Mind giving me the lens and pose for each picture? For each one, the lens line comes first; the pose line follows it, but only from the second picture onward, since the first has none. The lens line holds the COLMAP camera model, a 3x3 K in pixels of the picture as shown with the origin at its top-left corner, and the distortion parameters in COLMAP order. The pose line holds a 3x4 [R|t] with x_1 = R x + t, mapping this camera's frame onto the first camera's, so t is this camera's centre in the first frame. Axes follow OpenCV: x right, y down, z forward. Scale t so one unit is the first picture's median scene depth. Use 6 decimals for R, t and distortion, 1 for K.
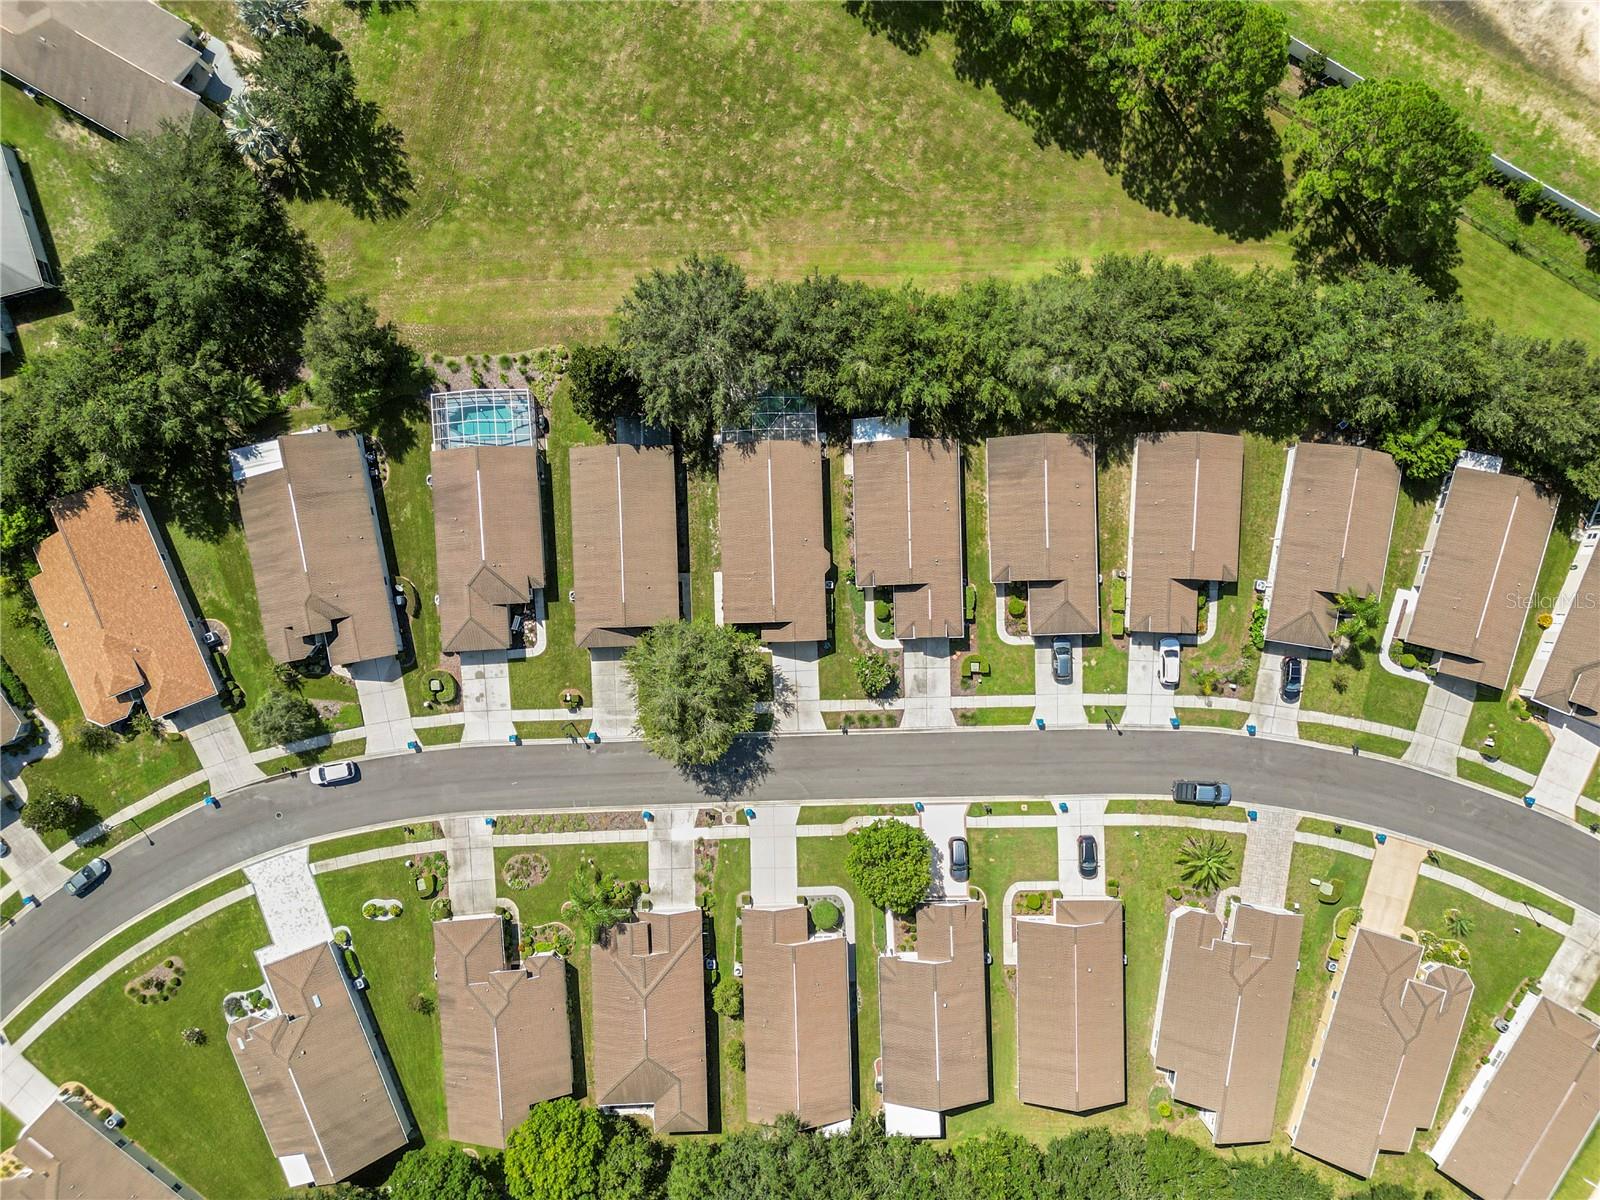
lens RADIAL K [[1112.0, 0, 815.6], [0, 1112.0, 614.1], [0, 0, 1]] dist [-0.012575, -0.006709]
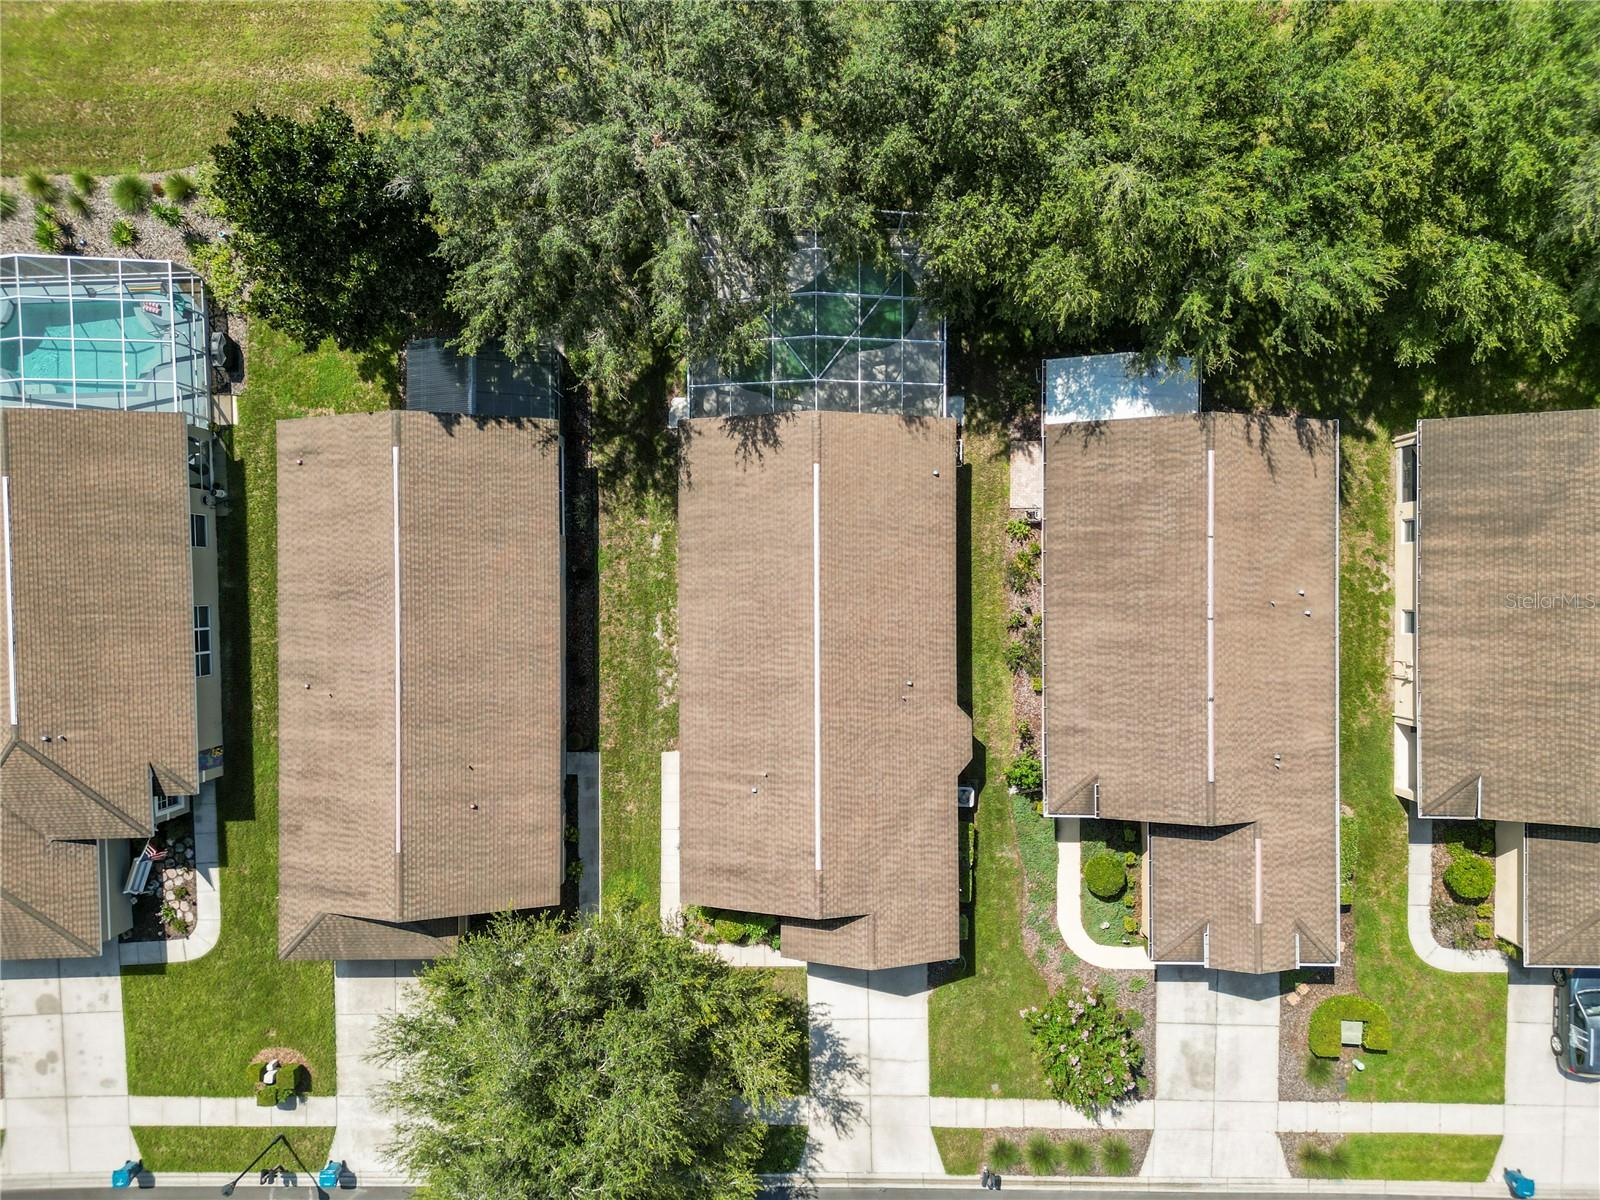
lens RADIAL K [[1112.0, 0, 806.7], [0, 1112.0, 592.8], [0, 0, 1]] dist [-0.012575, -0.006709]
pose [[0.999423, 0.025970, -0.021897, -0.034693], [-0.026434, 0.999426, -0.021182, -0.086845], [0.021334, 0.021748, 0.999536, 0.622652]]
